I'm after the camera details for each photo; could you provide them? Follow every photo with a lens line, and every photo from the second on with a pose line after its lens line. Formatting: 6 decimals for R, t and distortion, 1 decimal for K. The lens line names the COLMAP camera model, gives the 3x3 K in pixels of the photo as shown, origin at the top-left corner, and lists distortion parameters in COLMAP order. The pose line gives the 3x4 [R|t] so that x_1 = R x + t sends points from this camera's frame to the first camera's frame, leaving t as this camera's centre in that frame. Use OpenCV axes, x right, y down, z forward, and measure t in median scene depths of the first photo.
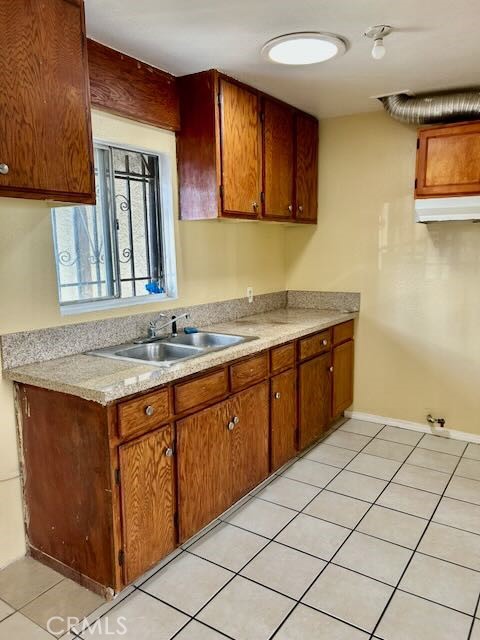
lens RADIAL K [[489.2, 0, 241.3], [0, 489.2, 320.2], [0, 0, 1]] dist [0.033775, -0.023954]
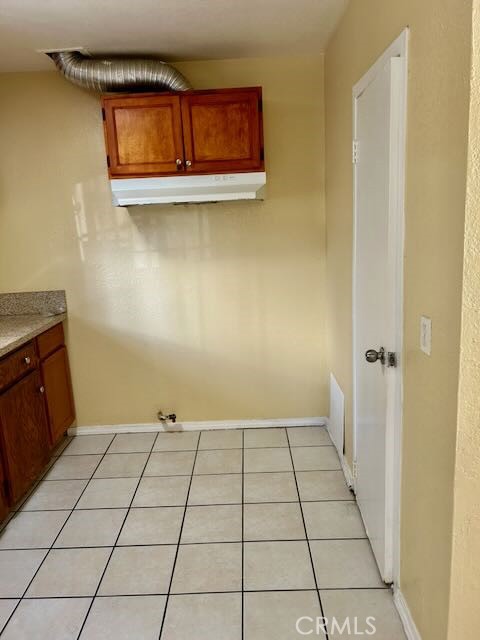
lens RADIAL K [[489.2, 0, 236.5], [0, 489.2, 319.6], [0, 0, 1]] dist [0.033775, -0.023954]
pose [[0.842635, -0.149754, 0.517243, 0.052111], [0.128061, 0.988723, 0.077634, -0.038114], [-0.523036, 0.000821, 0.852310, 0.136690]]
